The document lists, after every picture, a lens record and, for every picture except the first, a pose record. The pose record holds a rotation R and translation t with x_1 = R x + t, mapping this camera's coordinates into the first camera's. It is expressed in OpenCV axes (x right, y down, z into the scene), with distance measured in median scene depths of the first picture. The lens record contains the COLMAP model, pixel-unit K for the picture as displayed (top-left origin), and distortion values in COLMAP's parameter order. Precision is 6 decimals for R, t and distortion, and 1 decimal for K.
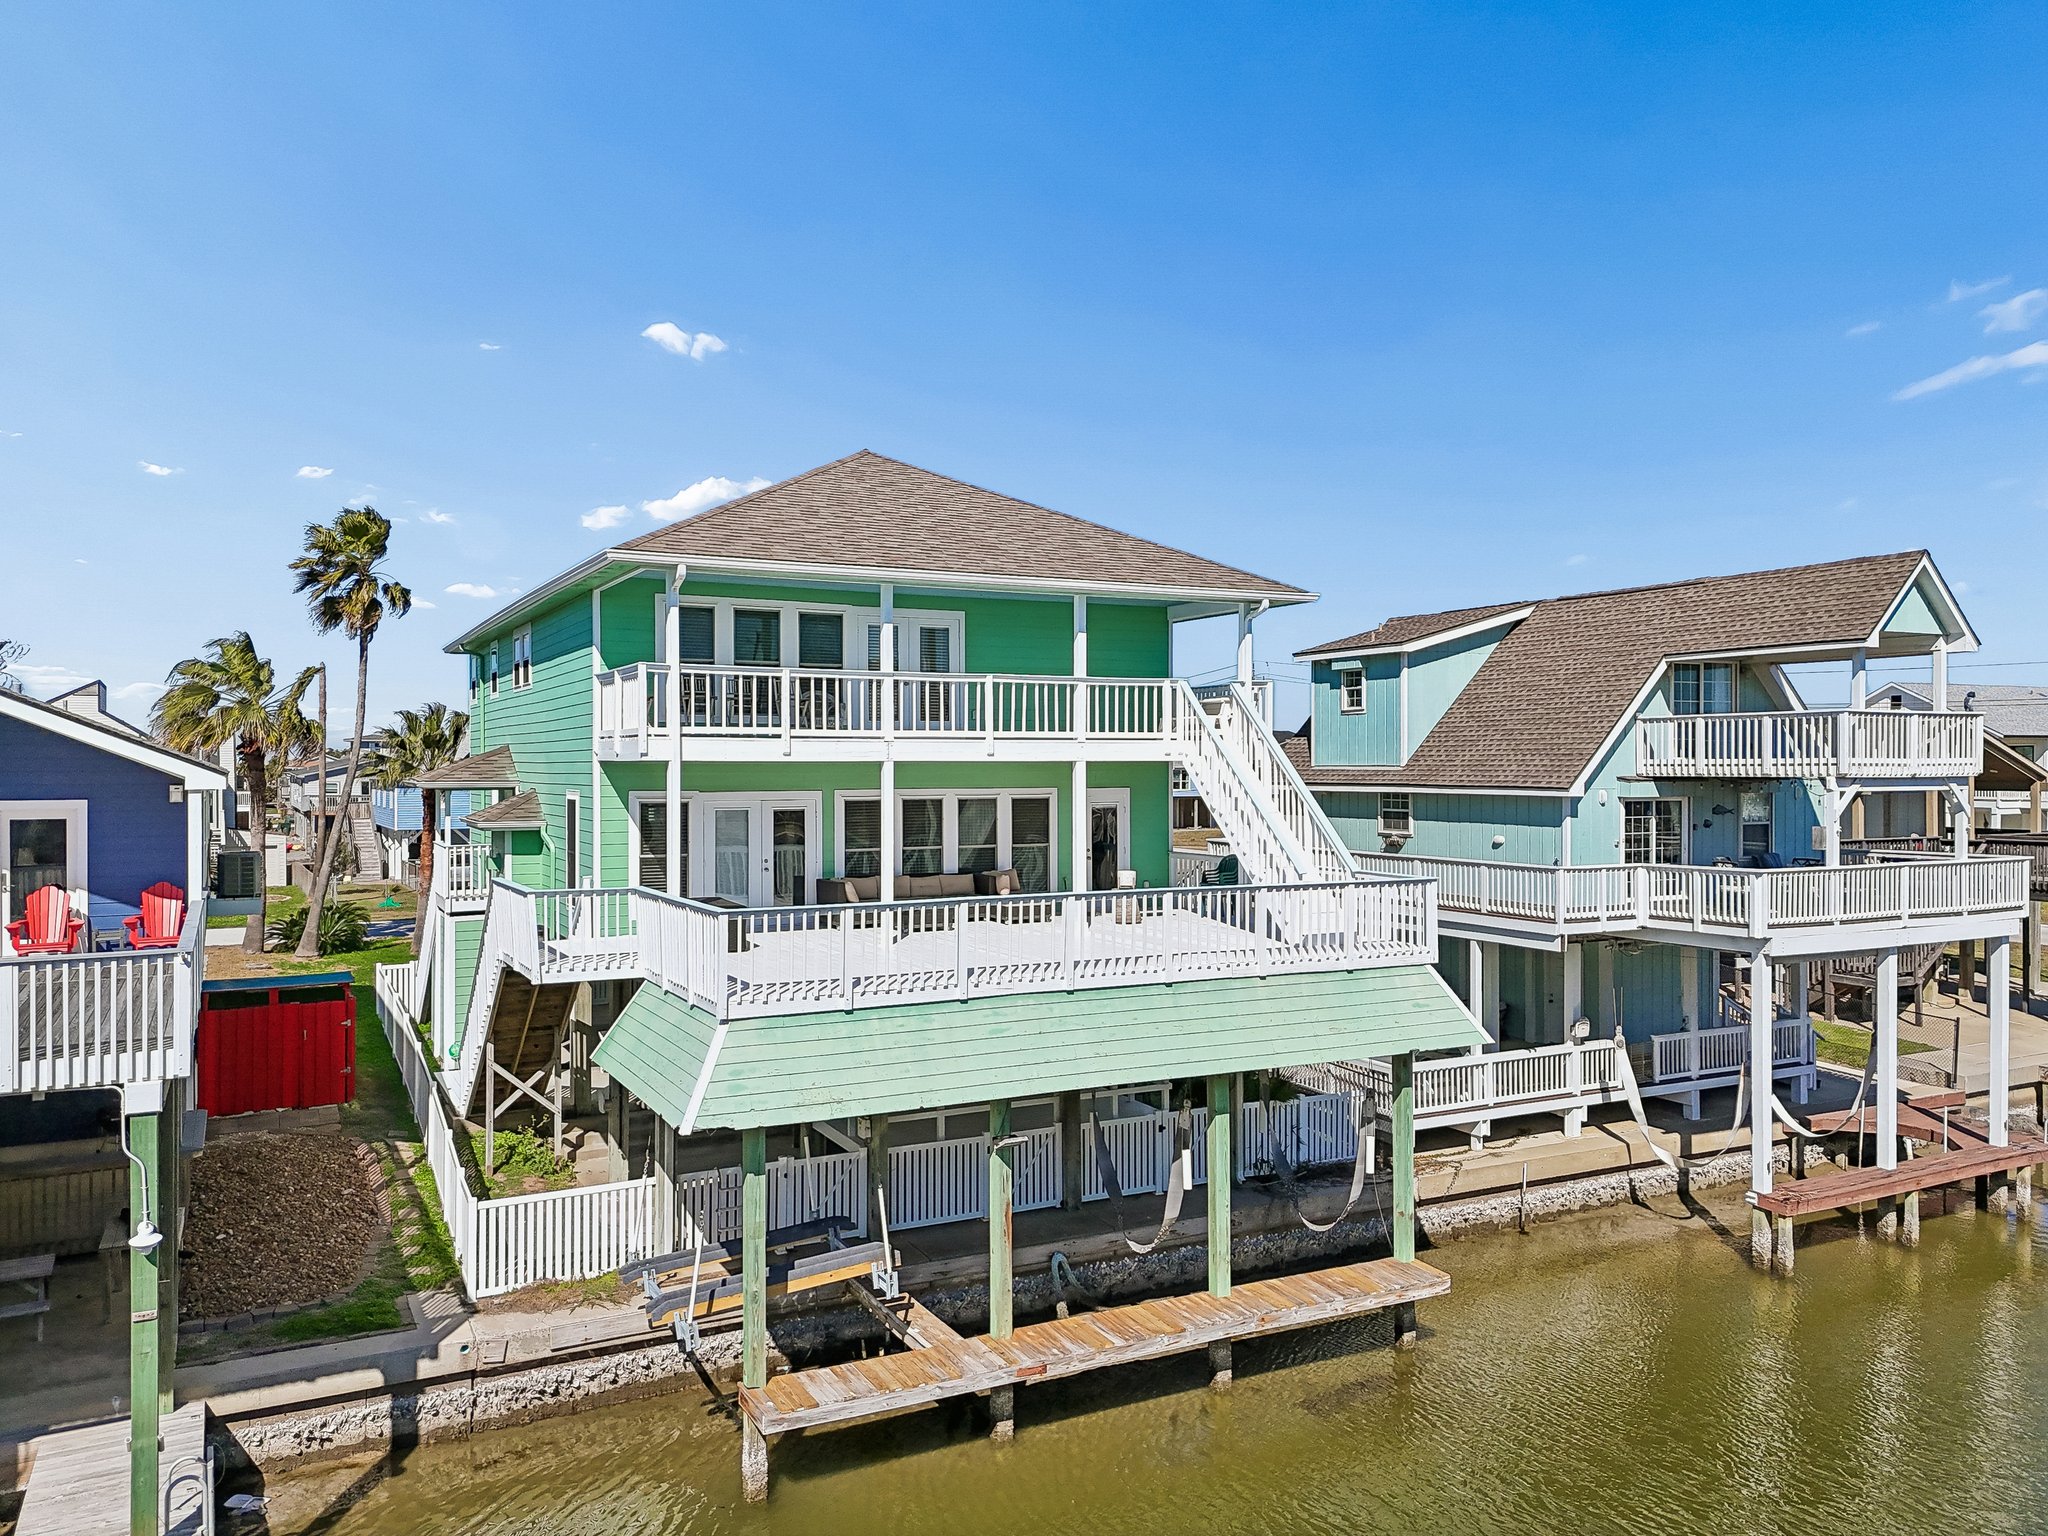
lens RADIAL K [[1489.5, 0, 1019.1], [0, 1489.5, 770.5], [0, 0, 1]] dist [0.059512, -0.039344]
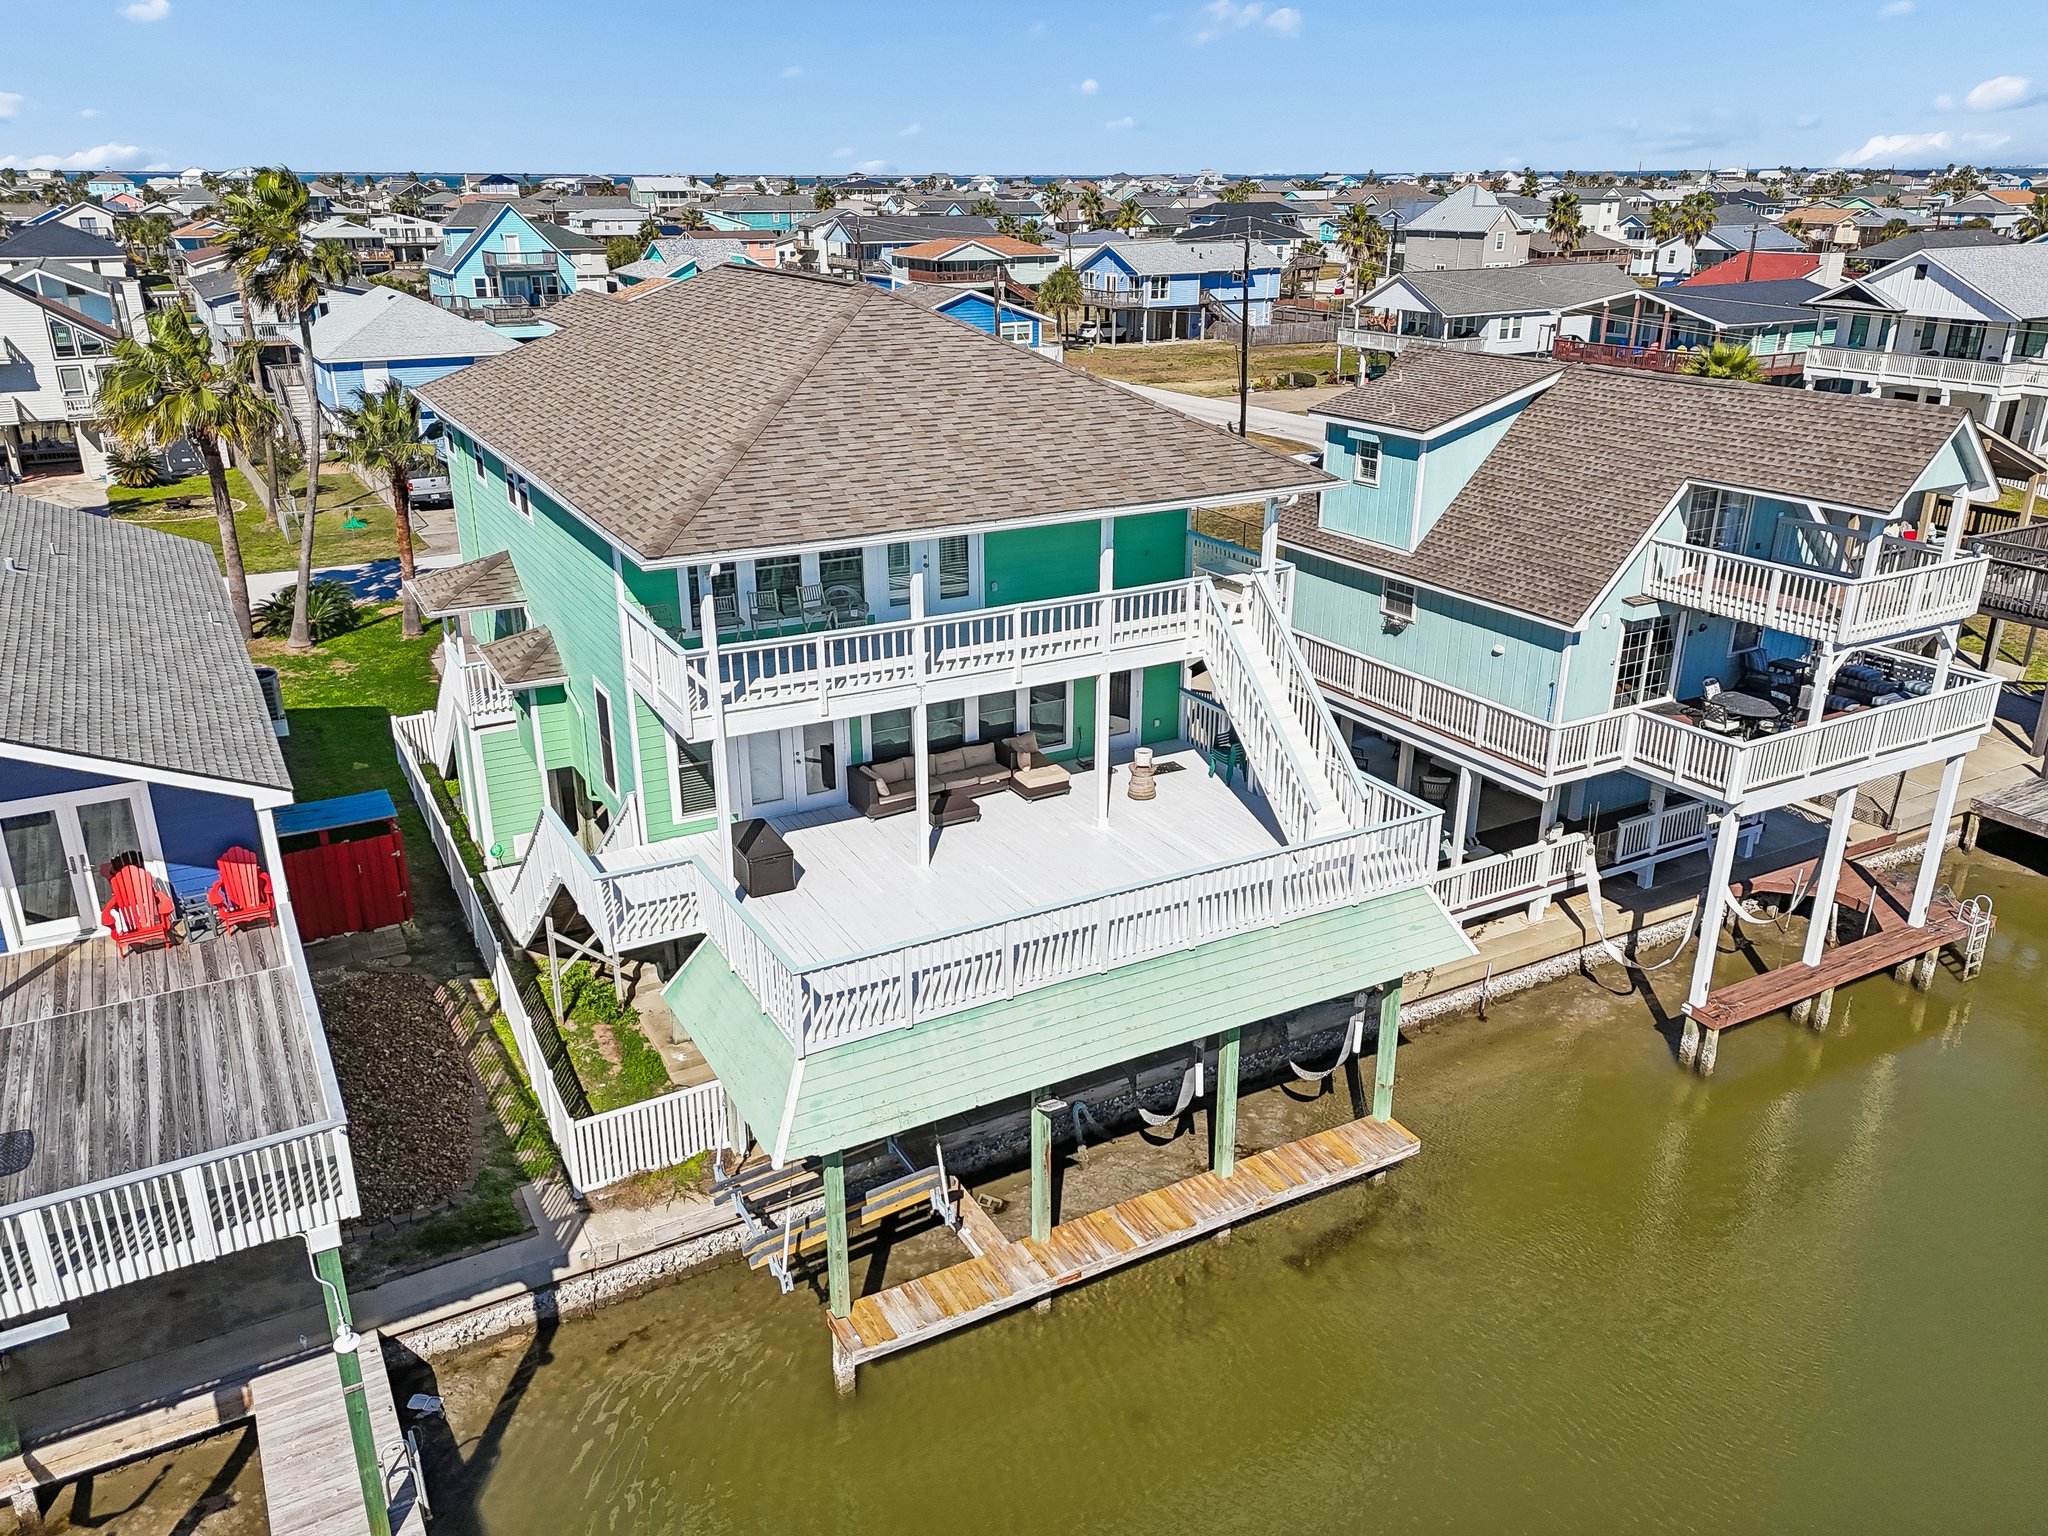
lens RADIAL K [[1518.9, 0, 1024.0], [0, 1518.9, 768.0], [0, 0, 1]] dist [0.049604, -0.011439]
pose [[0.999539, -0.009672, 0.028793, -0.042433], [-0.001096, 0.935840, 0.352422, -0.296037], [-0.030354, -0.352291, 0.935398, 0.007364]]
